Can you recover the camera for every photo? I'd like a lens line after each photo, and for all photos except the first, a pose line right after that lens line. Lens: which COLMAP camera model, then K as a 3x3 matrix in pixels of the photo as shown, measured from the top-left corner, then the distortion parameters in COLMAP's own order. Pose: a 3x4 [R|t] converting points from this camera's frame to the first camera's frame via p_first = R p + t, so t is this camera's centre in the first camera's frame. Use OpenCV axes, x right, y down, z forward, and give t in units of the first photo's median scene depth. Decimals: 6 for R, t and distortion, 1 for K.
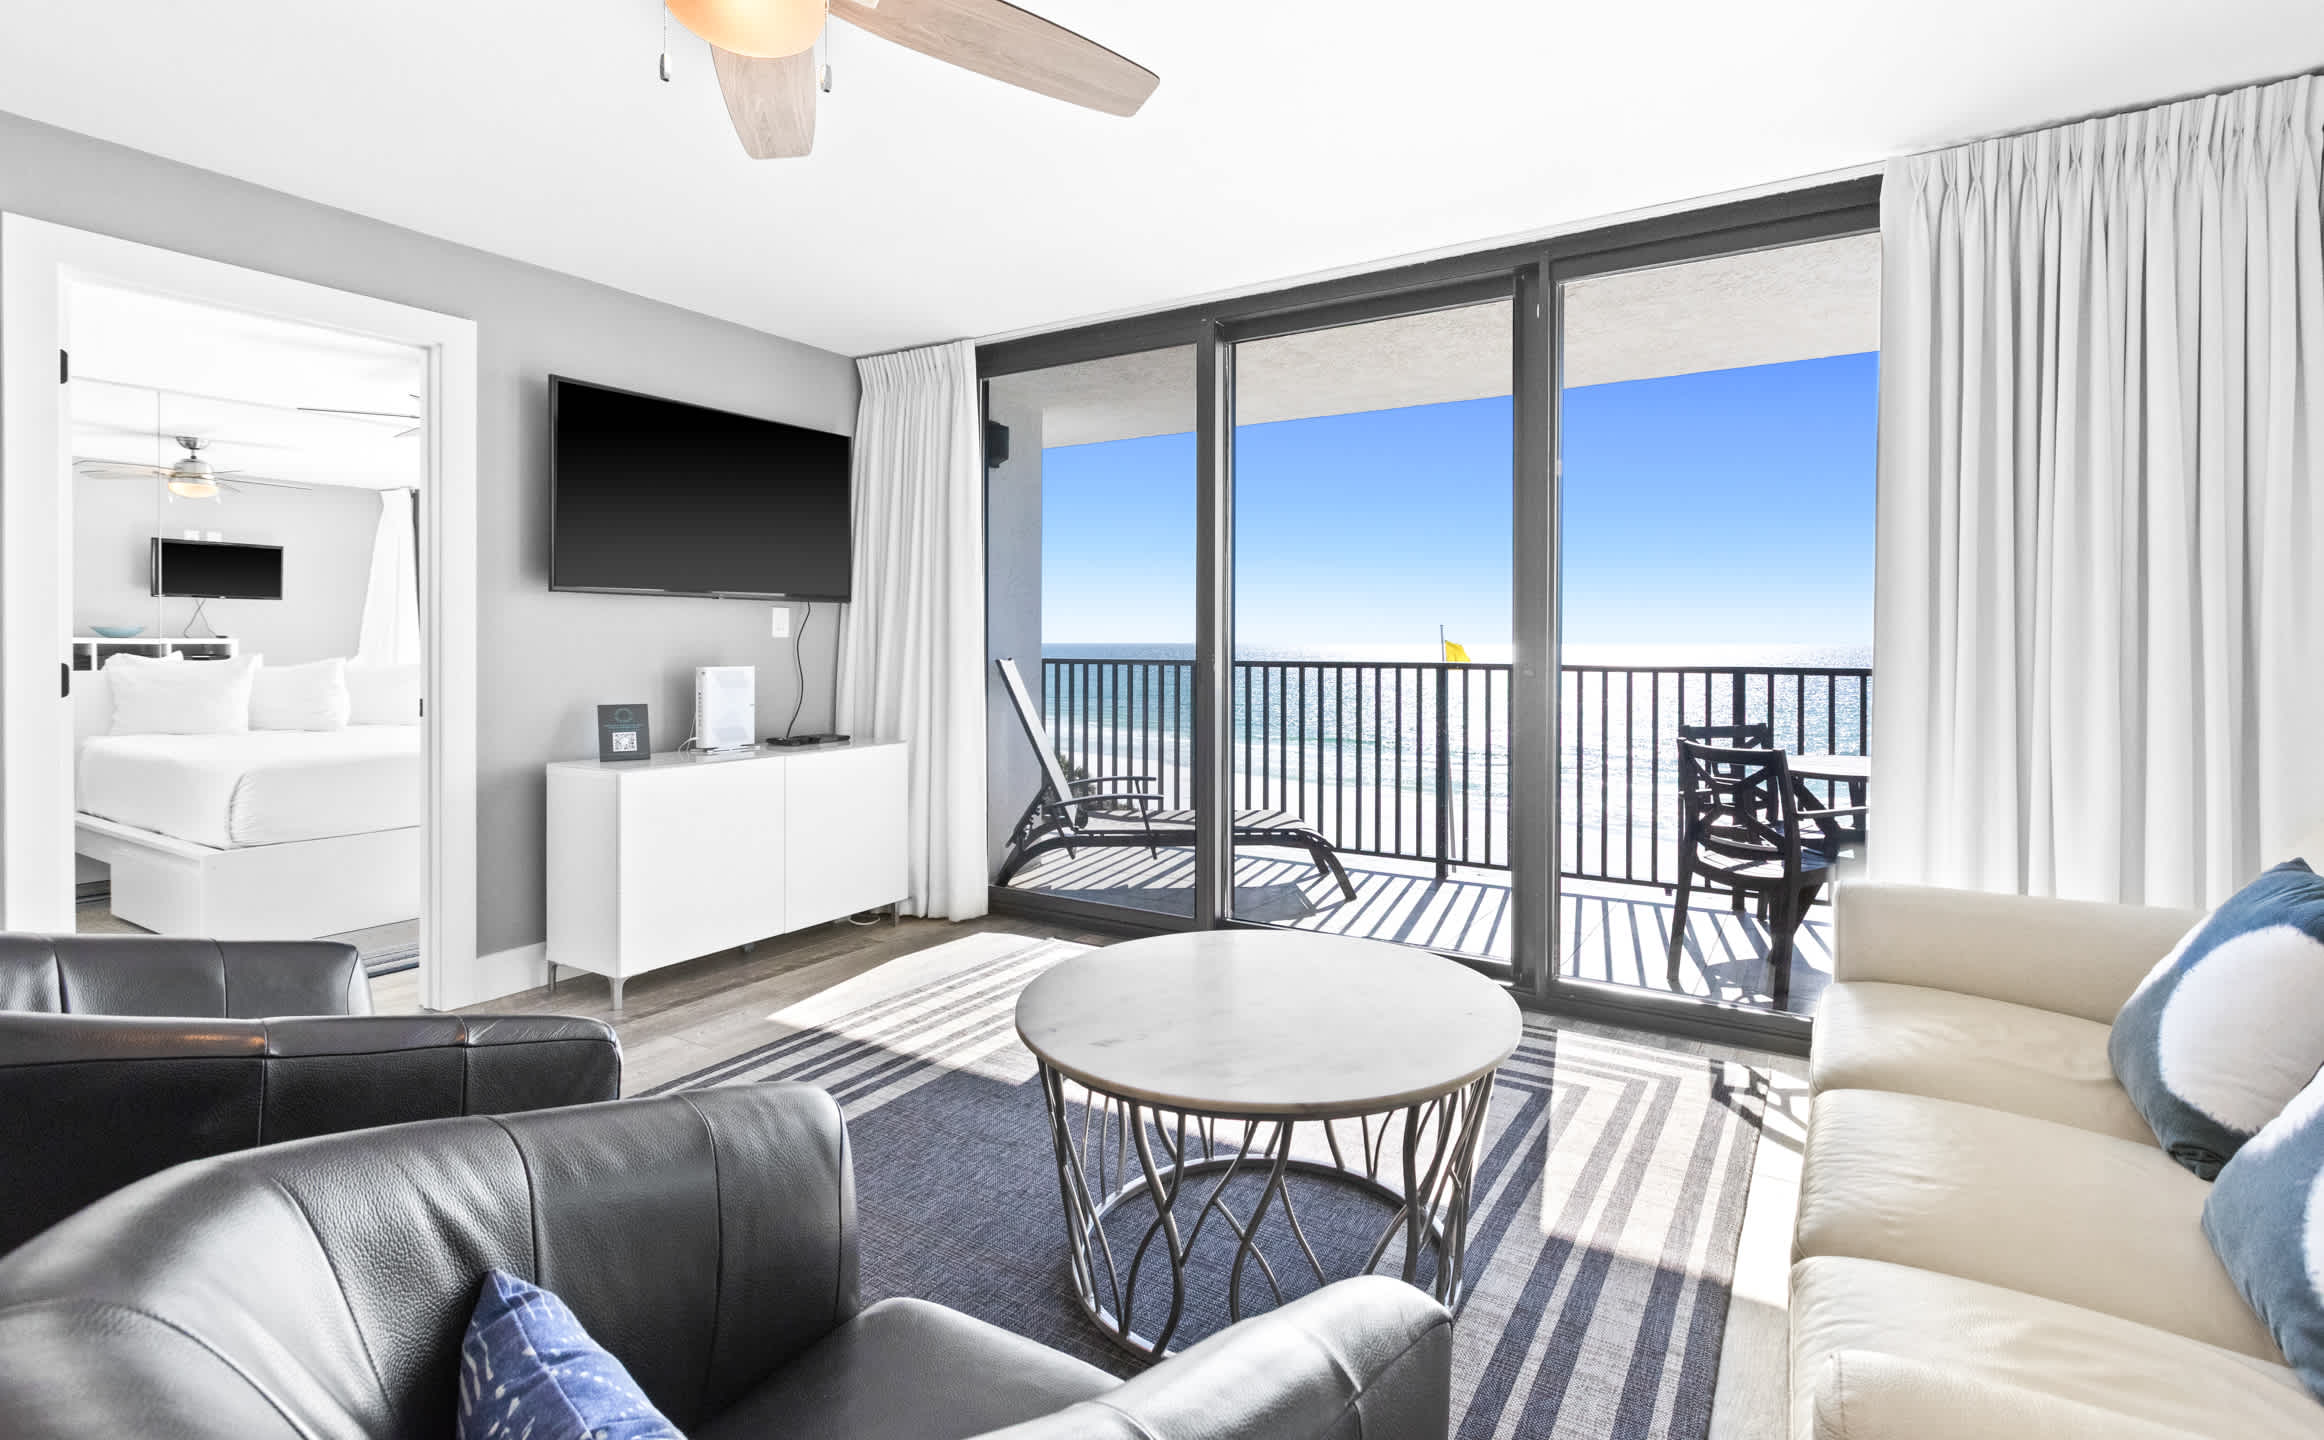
lens RADIAL K [[1089.9, 0, 1162.9], [0, 1089.9, 640.3], [0, 0, 1]] dist [0.004022, 0.000569]
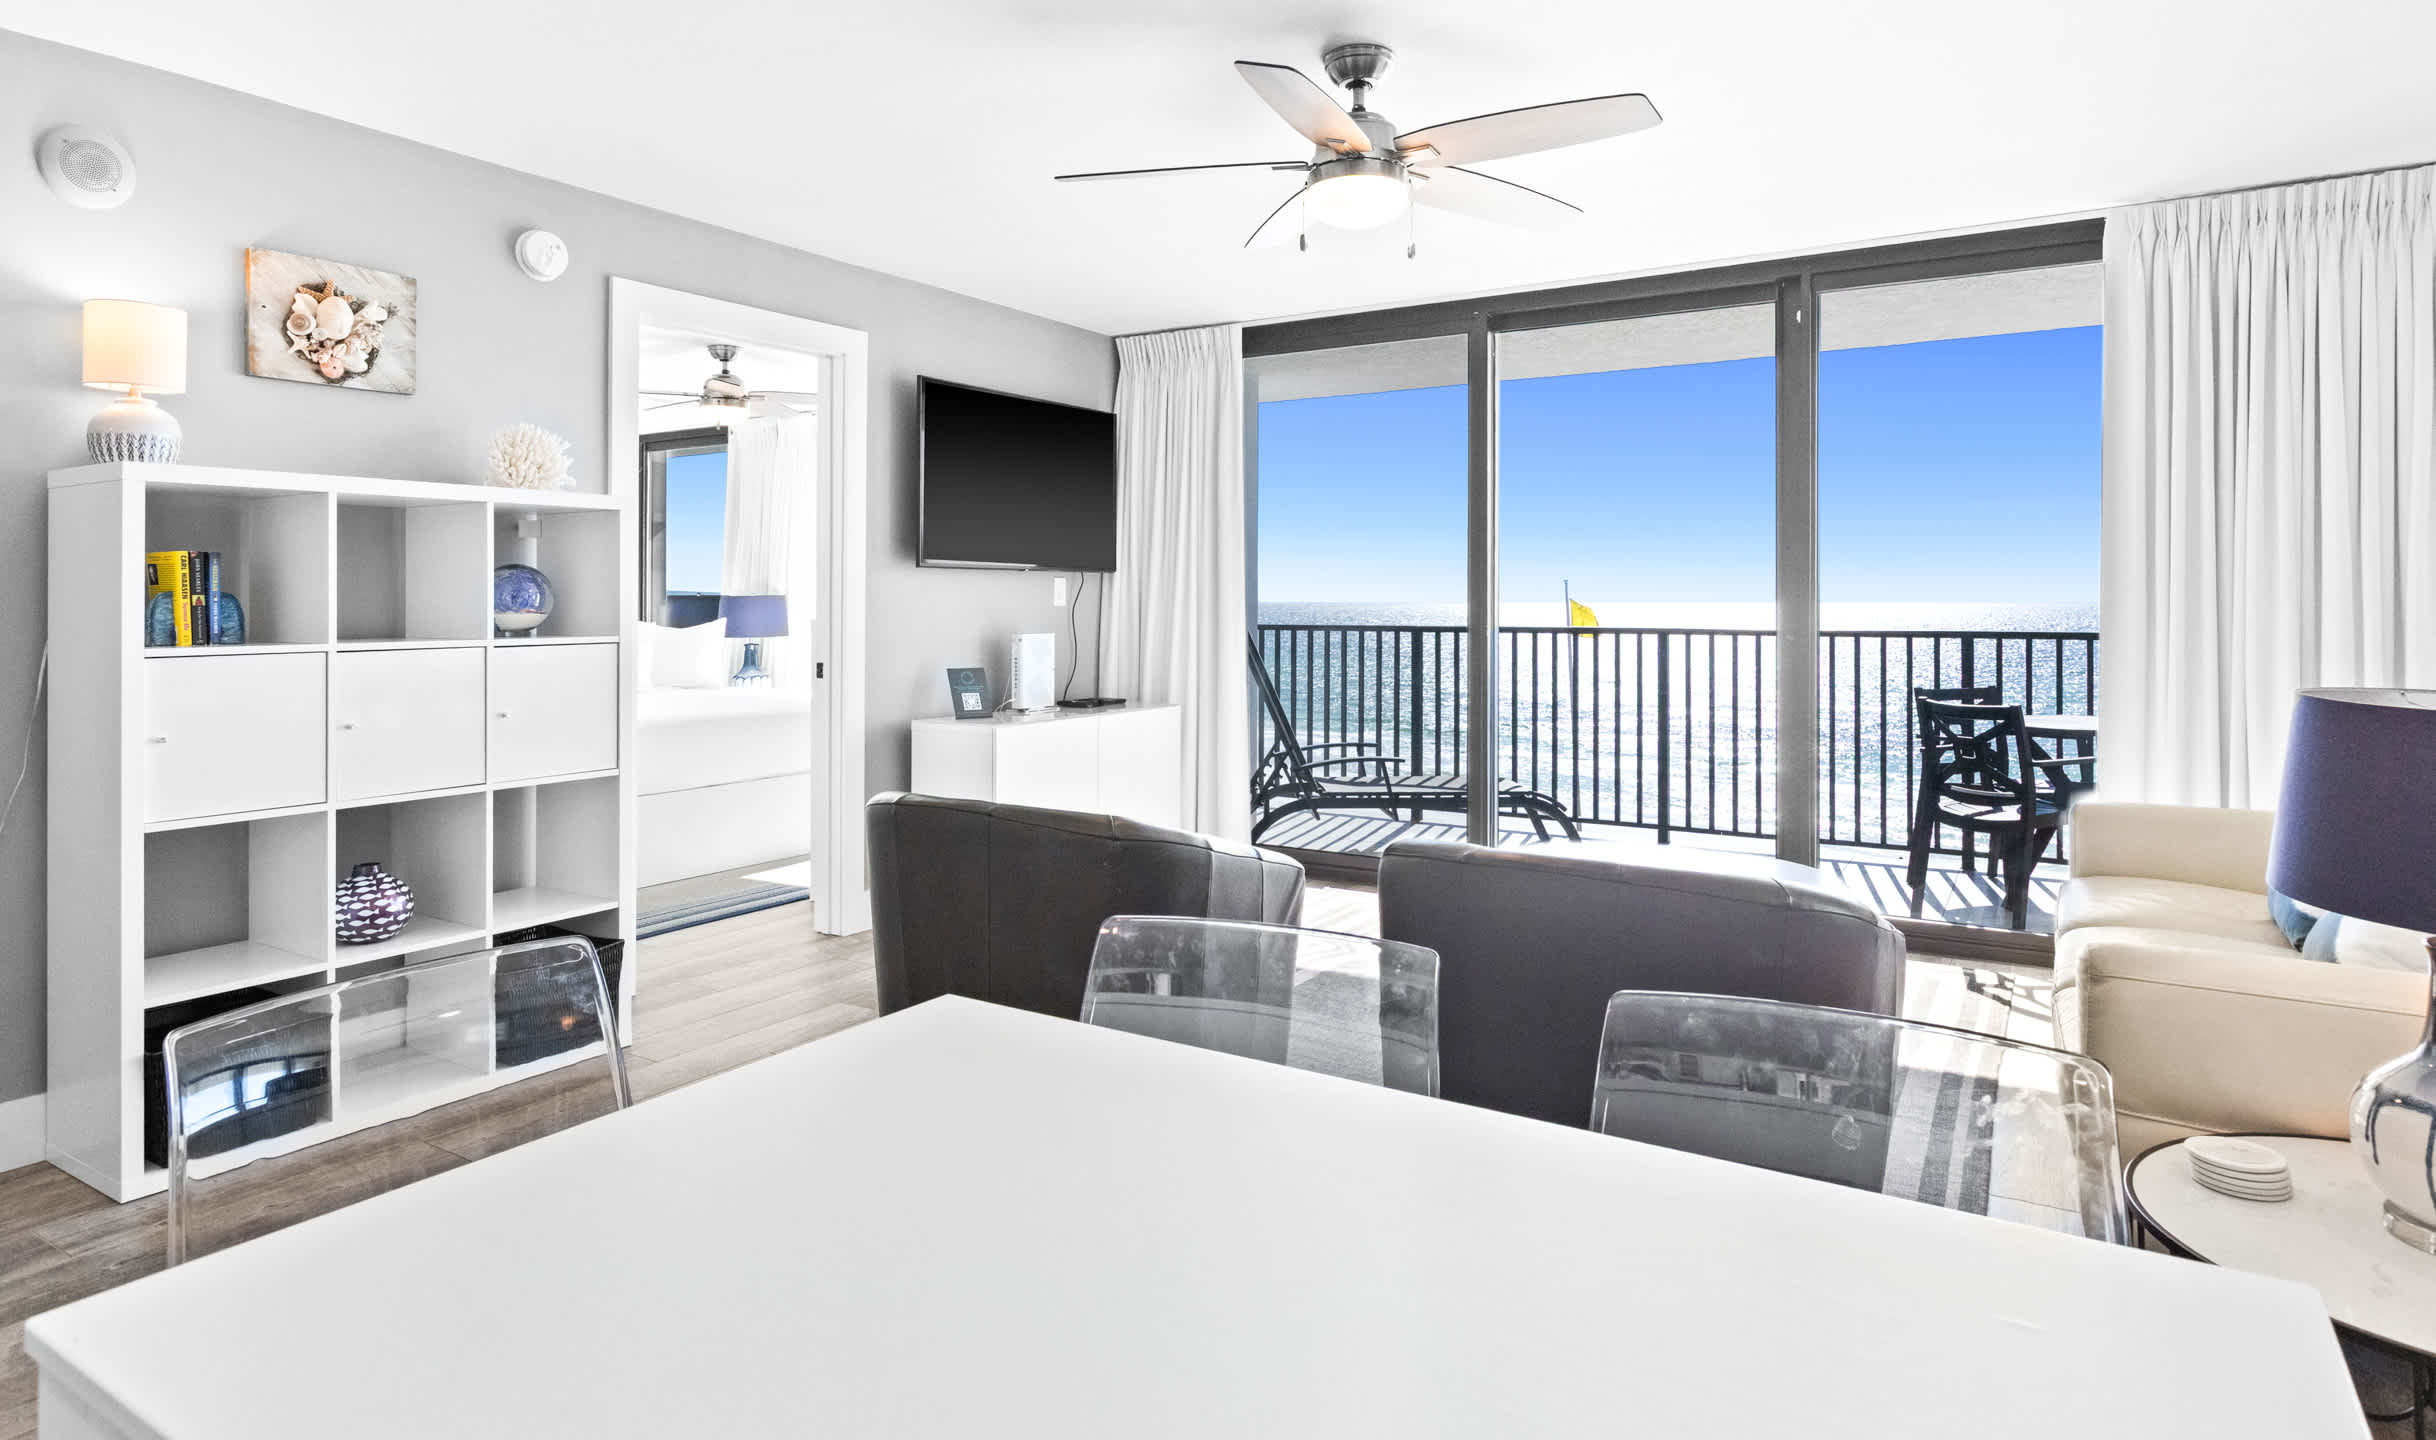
lens RADIAL K [[1337.2, 0, 1217.7], [0, 1337.2, 592.5], [0, 0, 1]] dist [0.004579, 0.000242]
pose [[0.999982, -0.003114, -0.005143, -0.195905], [0.003088, 0.999983, -0.004966, -0.008919], [0.005158, 0.004951, 0.999974, -0.300680]]
